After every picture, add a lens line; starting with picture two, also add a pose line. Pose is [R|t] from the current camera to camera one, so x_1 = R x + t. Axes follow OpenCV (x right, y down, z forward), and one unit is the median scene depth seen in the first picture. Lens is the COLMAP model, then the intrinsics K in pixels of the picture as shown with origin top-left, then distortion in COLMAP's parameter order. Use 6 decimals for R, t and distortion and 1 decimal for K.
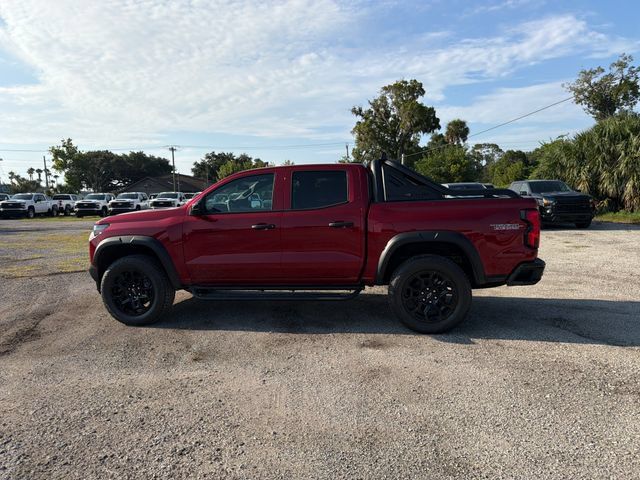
lens RADIAL K [[453.3, 0, 315.3], [0, 453.3, 247.6], [0, 0, 1]] dist [0.038093, -0.048881]
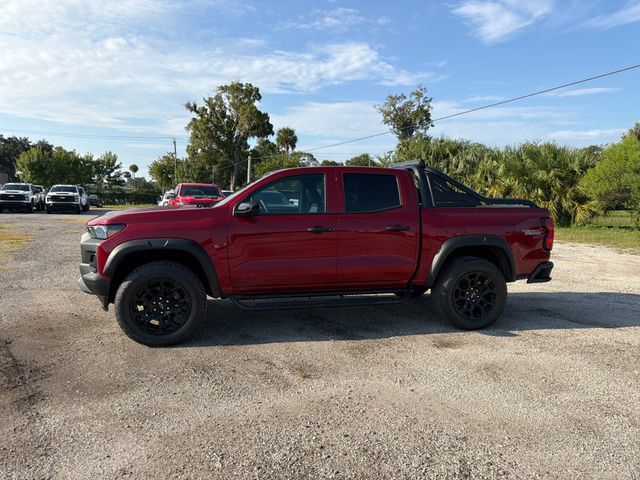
lens RADIAL K [[453.3, 0, 317.3], [0, 453.3, 245.3], [0, 0, 1]] dist [0.038093, -0.048881]
pose [[0.920831, -0.002023, 0.389956, -0.039207], [0.005043, 0.999965, -0.006720, -0.000594], [-0.389928, 0.008155, 0.920809, 0.010628]]
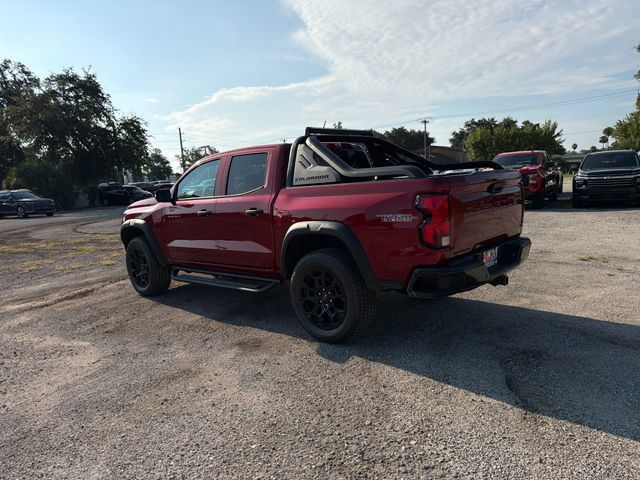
lens RADIAL K [[453.3, 0, 313.5], [0, 453.3, 247.0], [0, 0, 1]] dist [0.038093, -0.048881]
pose [[0.839289, 0.047208, -0.541633, 0.051662], [-0.014499, 0.997812, 0.064501, -0.003158], [0.543493, -0.046282, 0.838137, 0.022009]]
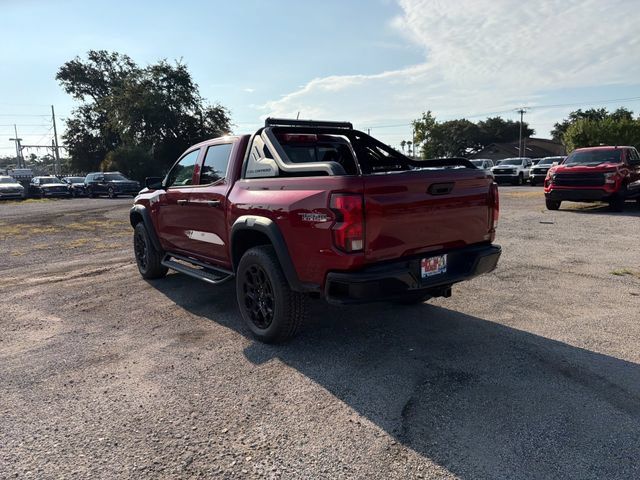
lens RADIAL K [[453.3, 0, 312.8], [0, 453.3, 246.1], [0, 0, 1]] dist [0.038093, -0.048881]
pose [[0.721426, 0.105604, -0.684392, 0.065450], [-0.058995, 0.994083, 0.091204, -0.004652], [0.689974, -0.025421, 0.723388, 0.036123]]
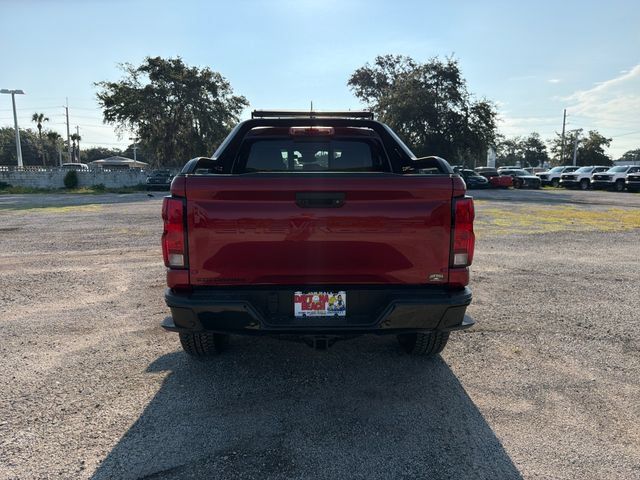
lens RADIAL K [[453.3, 0, 312.7], [0, 453.3, 242.7], [0, 0, 1]] dist [0.038093, -0.048881]
pose [[0.207173, 0.164126, -0.964439, 0.076247], [-0.116498, 0.982951, 0.142251, -0.009097], [0.971343, 0.082884, 0.222761, 0.076359]]
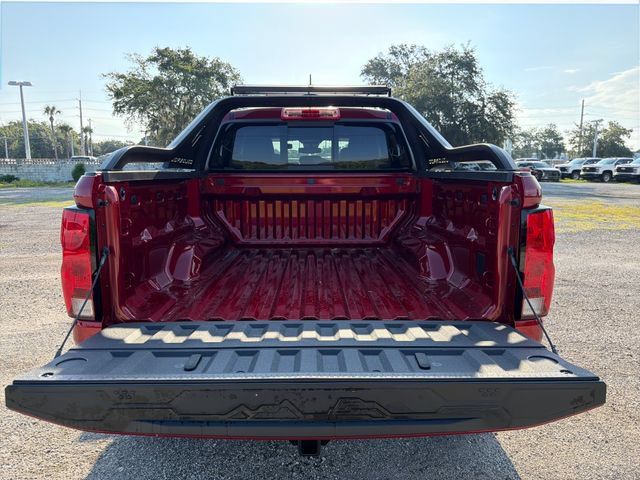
lens RADIAL K [[453.3, 0, 314.9], [0, 453.3, 238.1], [0, 0, 1]] dist [0.038093, -0.048881]
pose [[0.184943, 0.171198, -0.967723, 0.062150], [-0.115084, 0.981707, 0.151678, -0.009644], [0.975988, 0.083318, 0.201262, 0.080878]]
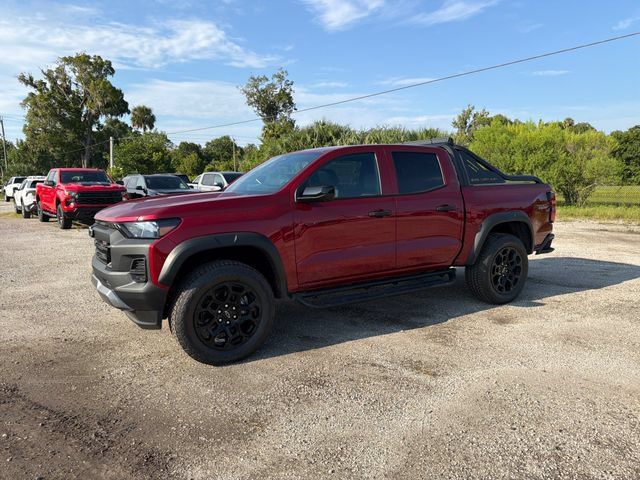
lens RADIAL K [[451.4, 0, 318.2], [0, 451.4, 242.7], [0, 0, 1]] dist [0.033232, -0.037327]
pose [[0.757999, -0.071808, 0.648291, -0.062134], [0.063676, 0.997320, 0.036017, -0.002353], [-0.649140, 0.013979, 0.760541, 0.033529]]
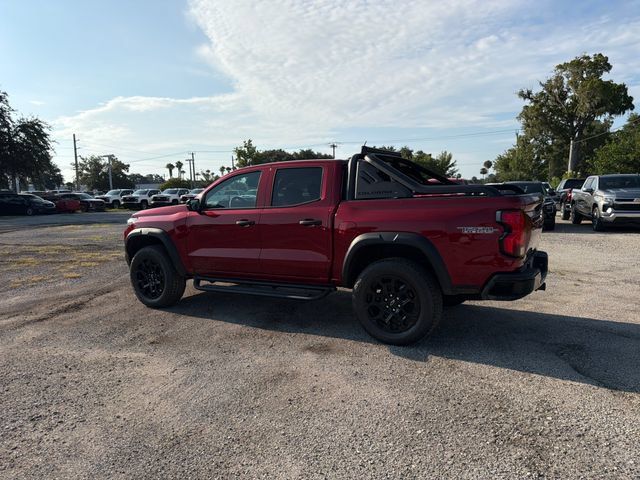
lens RADIAL K [[453.3, 0, 314.9], [0, 453.3, 247.0], [0, 0, 1]] dist [0.038093, -0.048881]
pose [[0.935430, 0.041363, -0.351085, 0.031740], [-0.037044, 0.999133, 0.019014, -0.001344], [0.351567, -0.004781, 0.936151, 0.007238]]
